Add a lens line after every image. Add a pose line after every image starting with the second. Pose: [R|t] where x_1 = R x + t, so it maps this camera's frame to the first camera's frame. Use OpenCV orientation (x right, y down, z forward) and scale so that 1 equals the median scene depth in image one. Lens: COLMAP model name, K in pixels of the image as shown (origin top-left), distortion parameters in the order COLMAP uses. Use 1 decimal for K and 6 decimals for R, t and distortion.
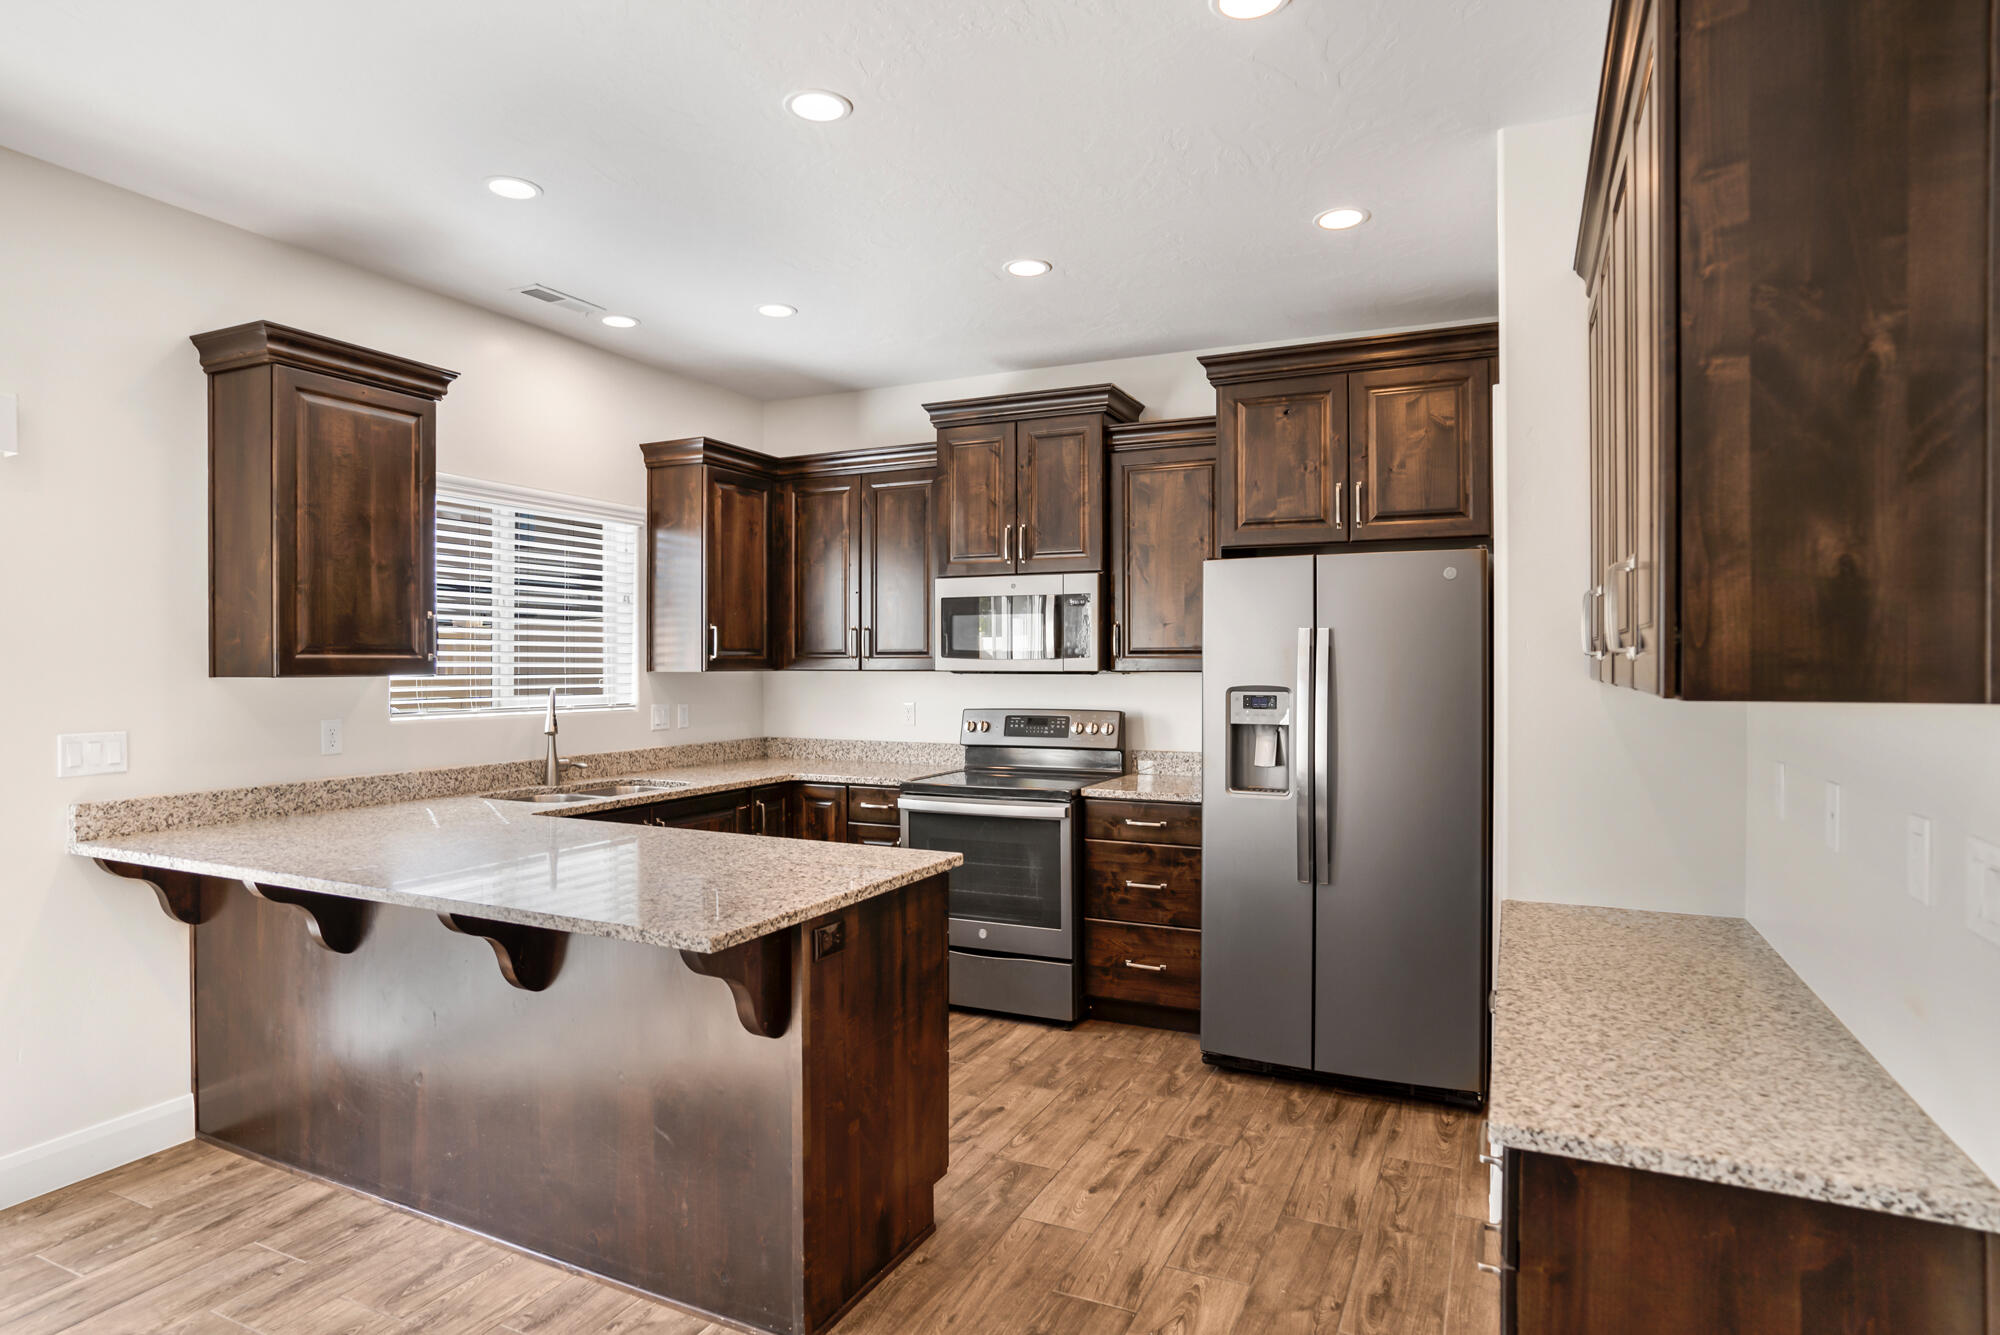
lens RADIAL K [[1107.7, 0, 988.2], [0, 1107.7, 664.7], [0, 0, 1]] dist [-0.073274, 0.068858]
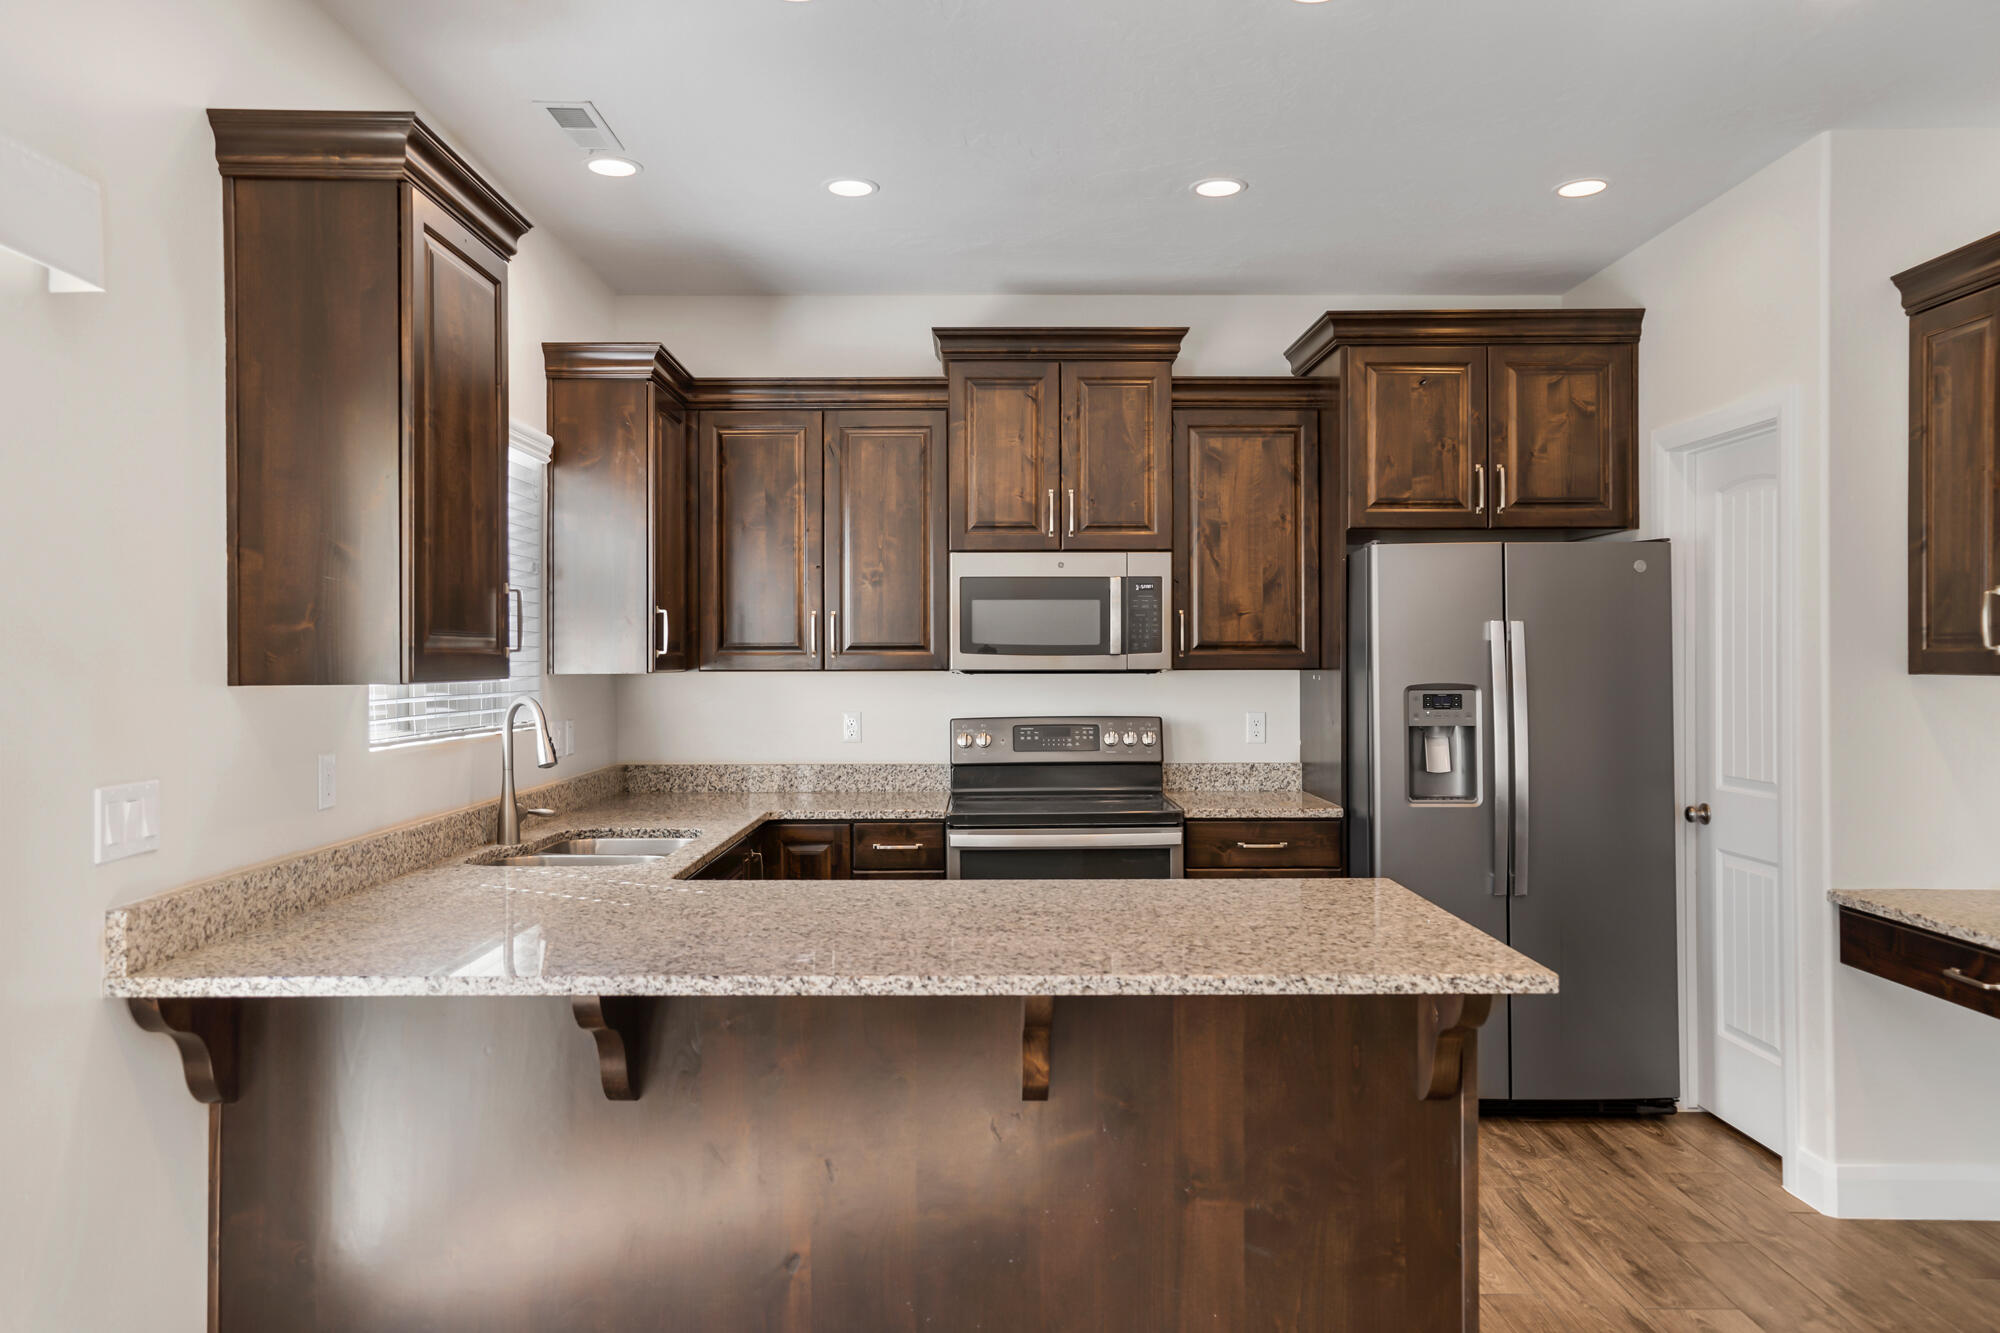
lens RADIAL K [[1447.4, 0, 1002.8], [0, 1447.4, 653.0], [0, 0, 1]] dist [-0.001044, 0.054122]
pose [[0.897807, -0.000392, 0.440388, -0.491264], [0.003531, 0.999974, -0.006307, 0.000176], [-0.440374, 0.007218, 0.897785, 0.068218]]
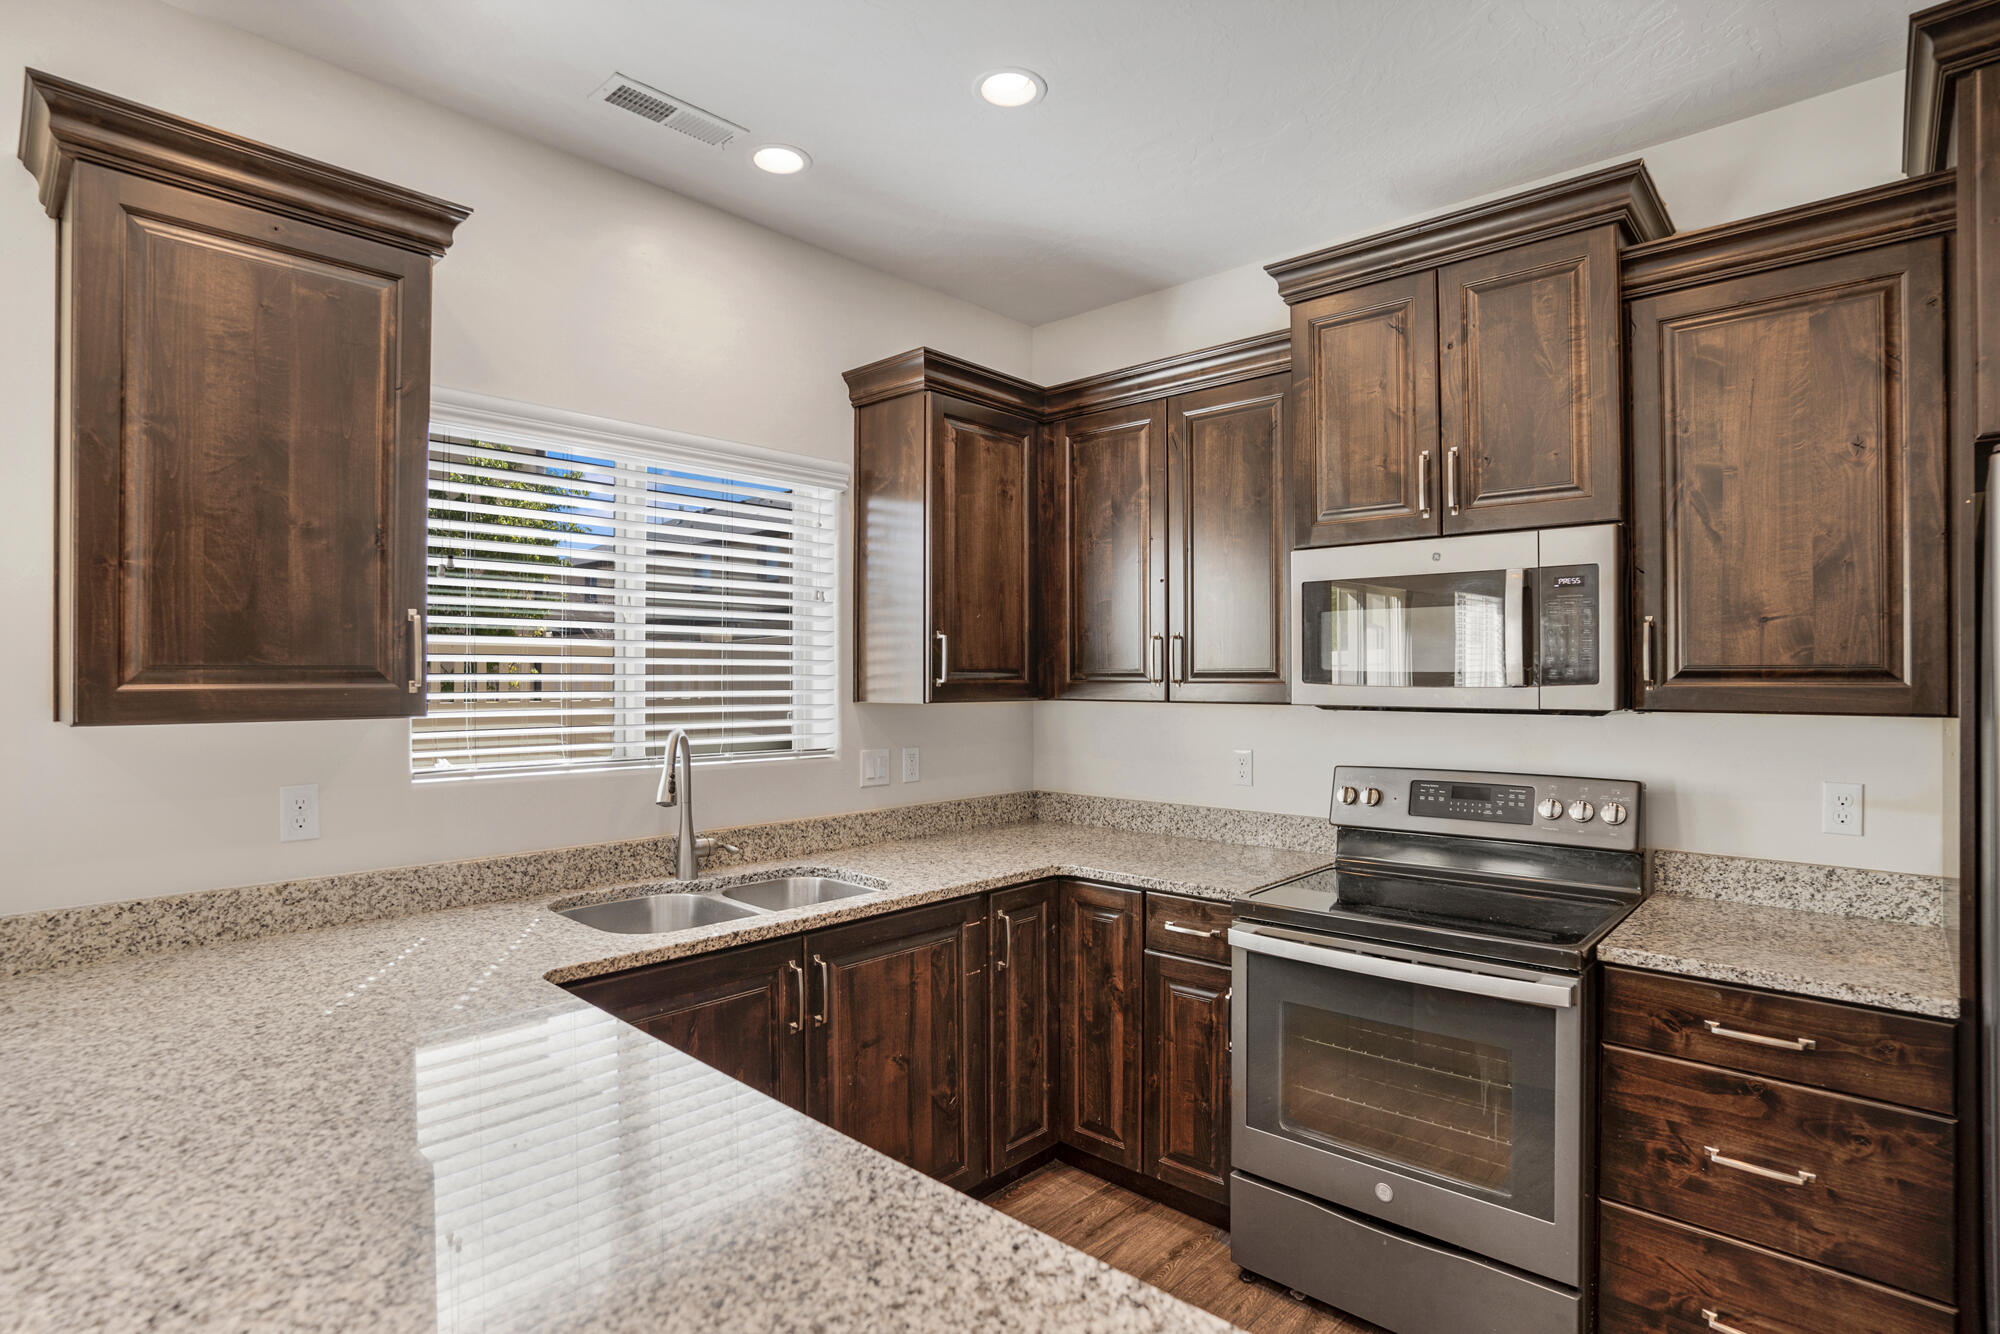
lens RADIAL K [[1006.6, 0, 989.2], [0, 1006.6, 675.8], [0, 0, 1]] dist [-0.086045, 0.040995]
pose [[0.954551, -0.000167, -0.298049, -0.045283], [-0.000876, 0.999994, -0.003366, -0.008720], [0.298048, 0.003475, 0.954545, 0.461238]]
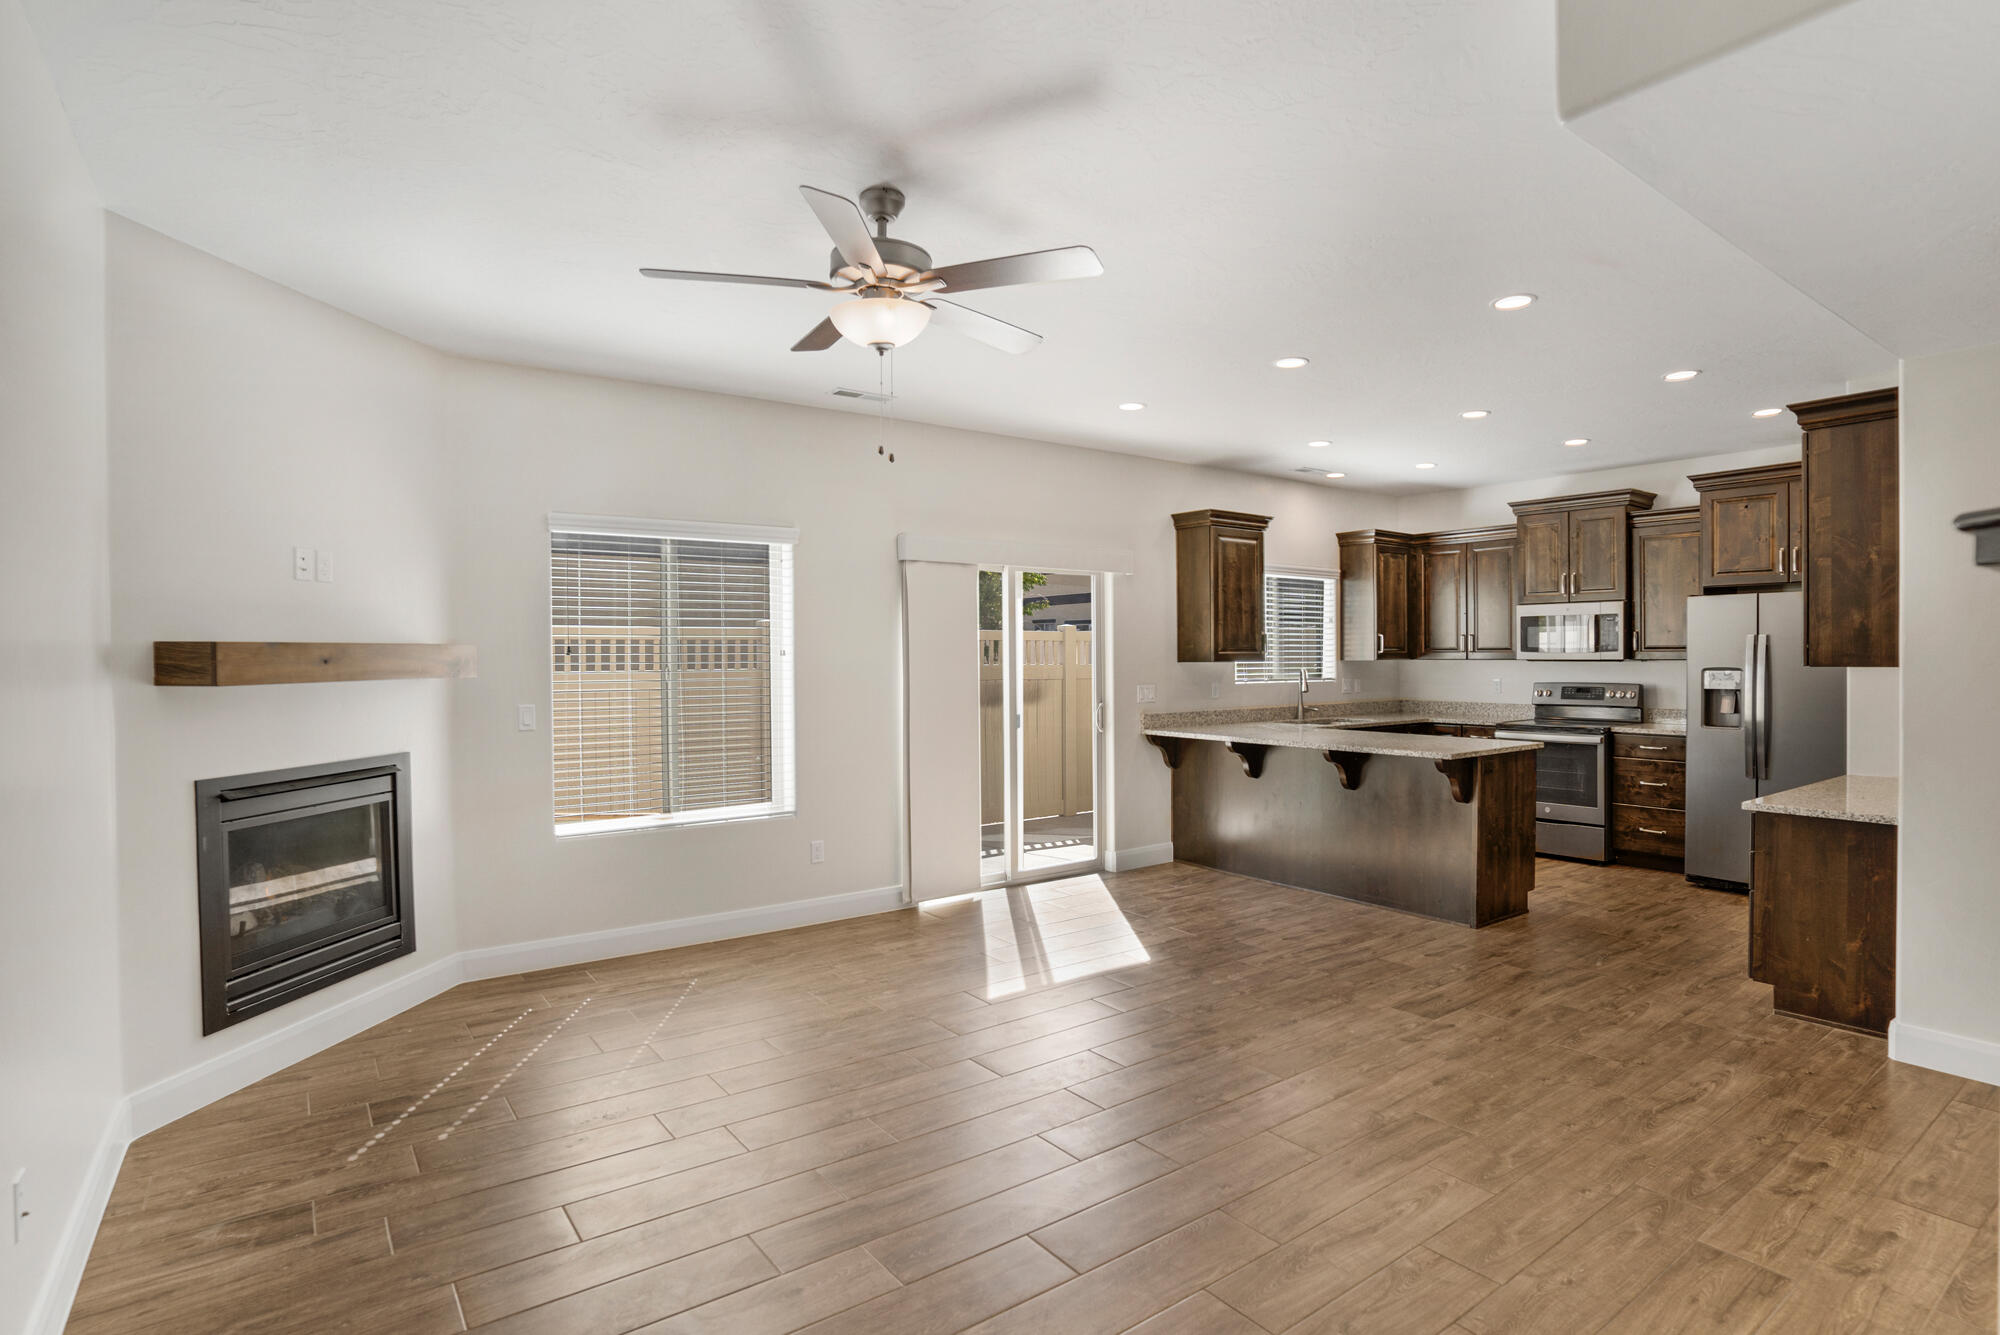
lens RADIAL K [[1001.0, 0, 1000.4], [0, 1001.0, 662.5], [0, 0, 1]] dist [-0.090984, 0.040681]
pose [[0.878478, 0.000582, -0.477782, -0.027724], [0.002207, 0.999984, 0.005278, 0.000351], [0.477778, -0.005691, 0.878462, -0.737367]]
